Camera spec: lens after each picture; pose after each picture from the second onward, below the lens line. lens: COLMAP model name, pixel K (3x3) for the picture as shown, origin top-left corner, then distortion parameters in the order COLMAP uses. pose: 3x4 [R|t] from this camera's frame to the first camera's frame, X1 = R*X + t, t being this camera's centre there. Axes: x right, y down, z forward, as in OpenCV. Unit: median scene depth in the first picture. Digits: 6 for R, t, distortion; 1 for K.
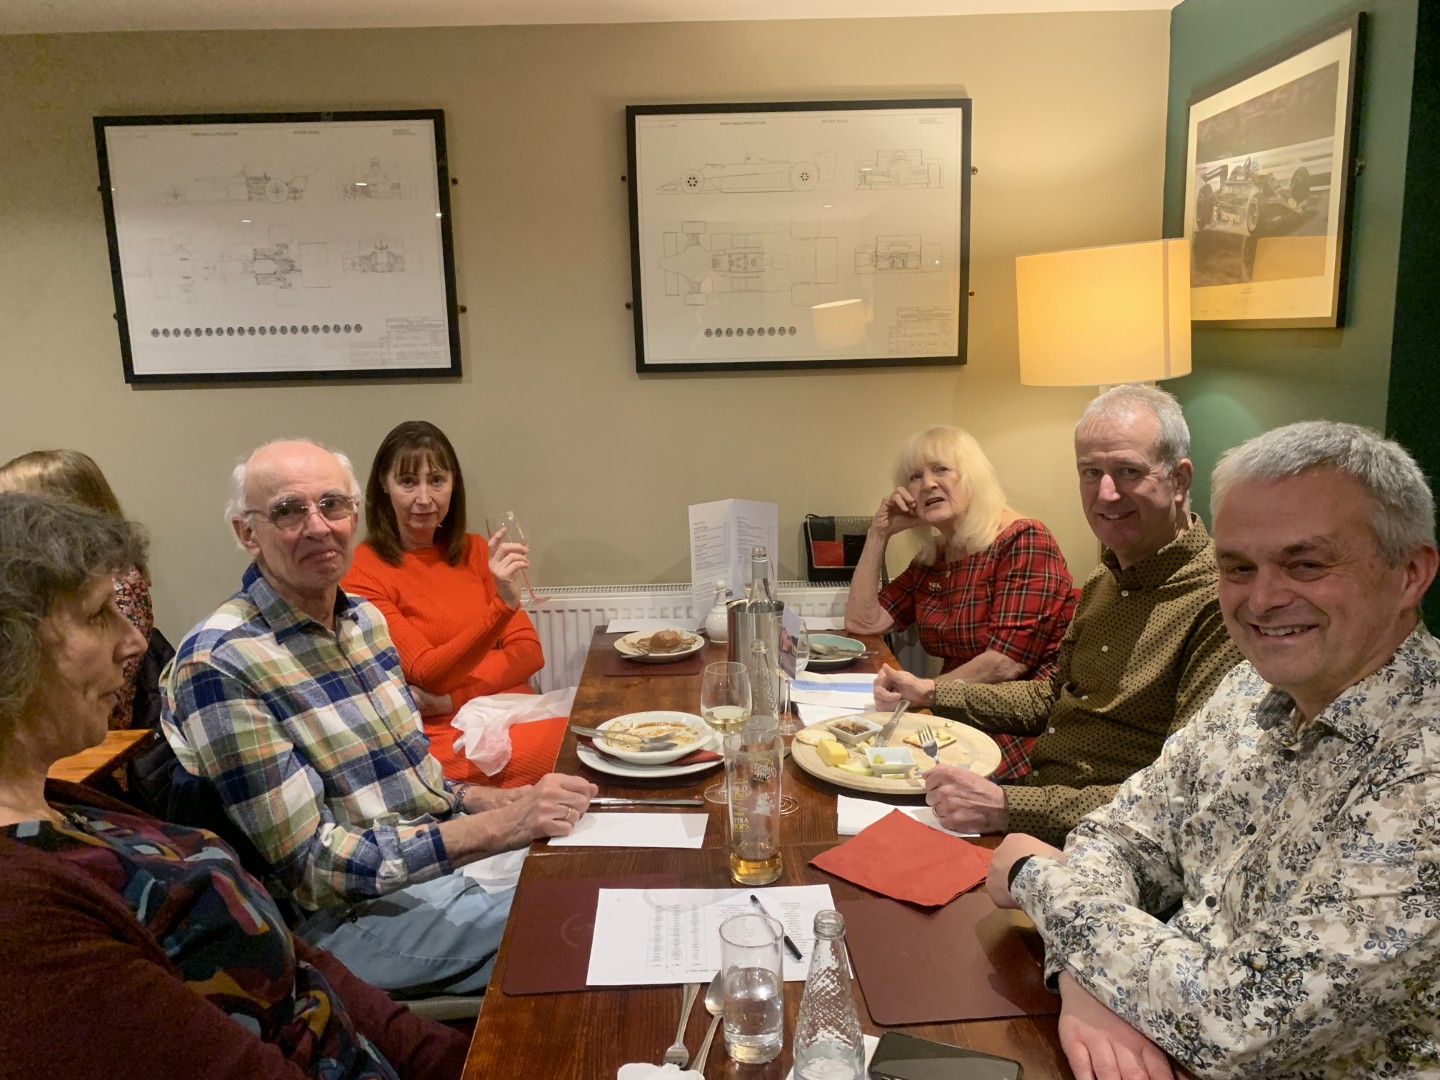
lens RADIAL K [[1096.3, 0, 733.5], [0, 1096.3, 531.6], [0, 0, 1]] dist [0.081899, -0.126658]
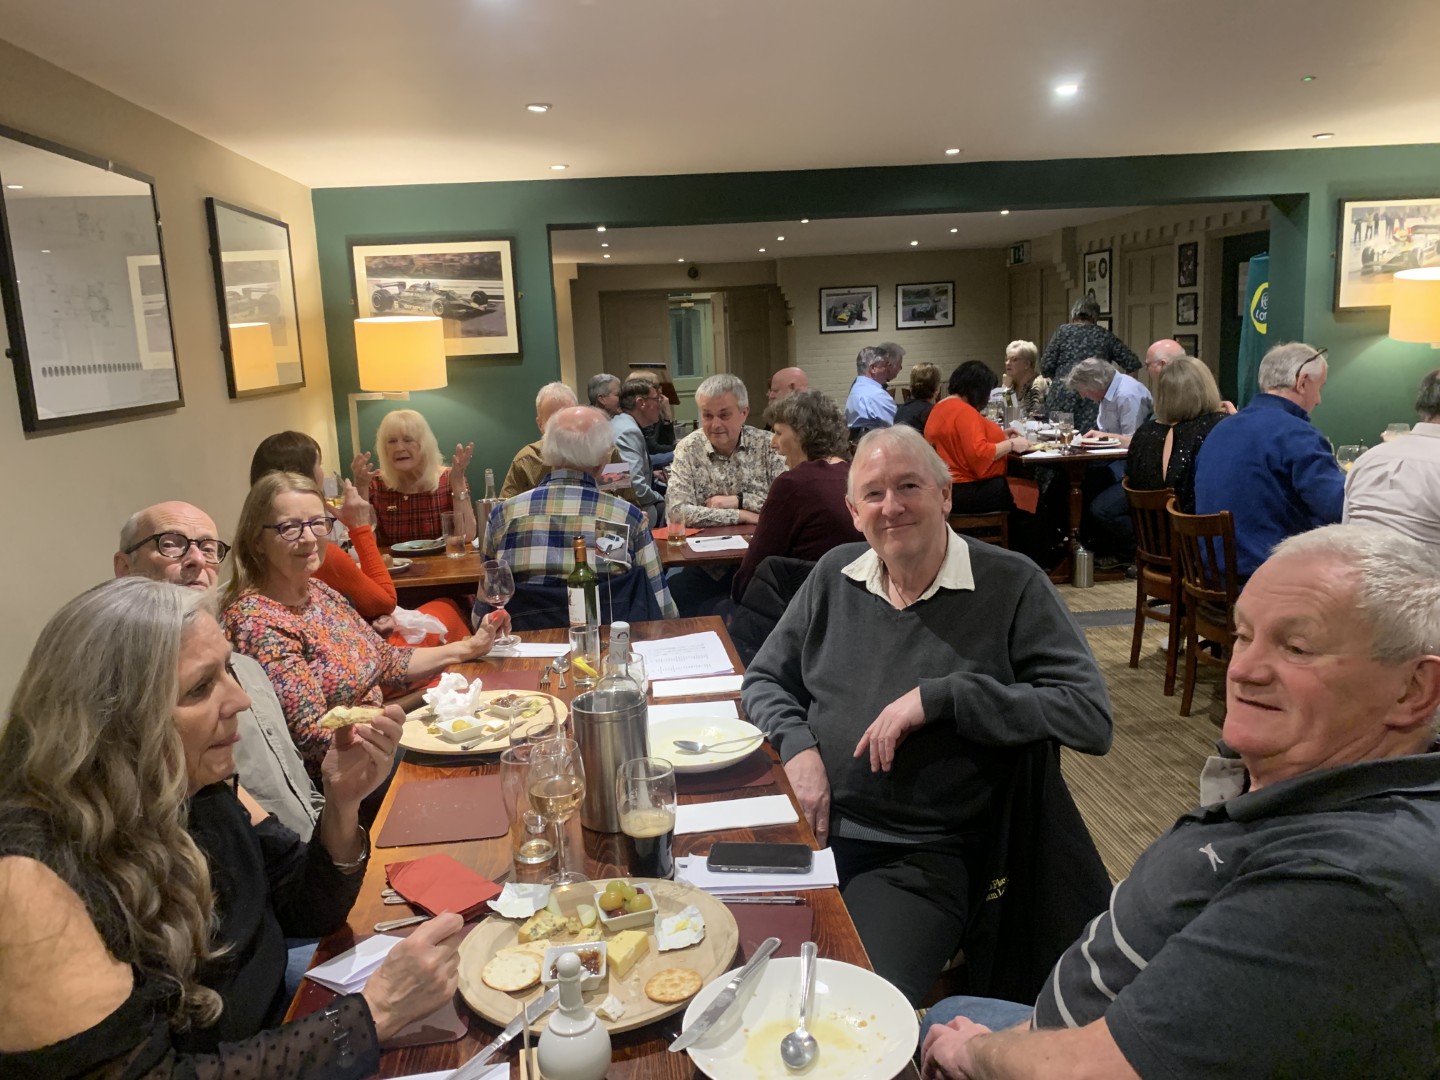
lens RADIAL K [[1096.6, 0, 735.3], [0, 1096.6, 535.9], [0, 0, 1]] dist [0.052243, -0.066453]
pose [[-0.084754, -0.155694, 0.984163, -1.764214], [0.227672, 0.958561, 0.171250, -0.095106], [-0.970042, 0.238580, -0.045795, 0.641791]]
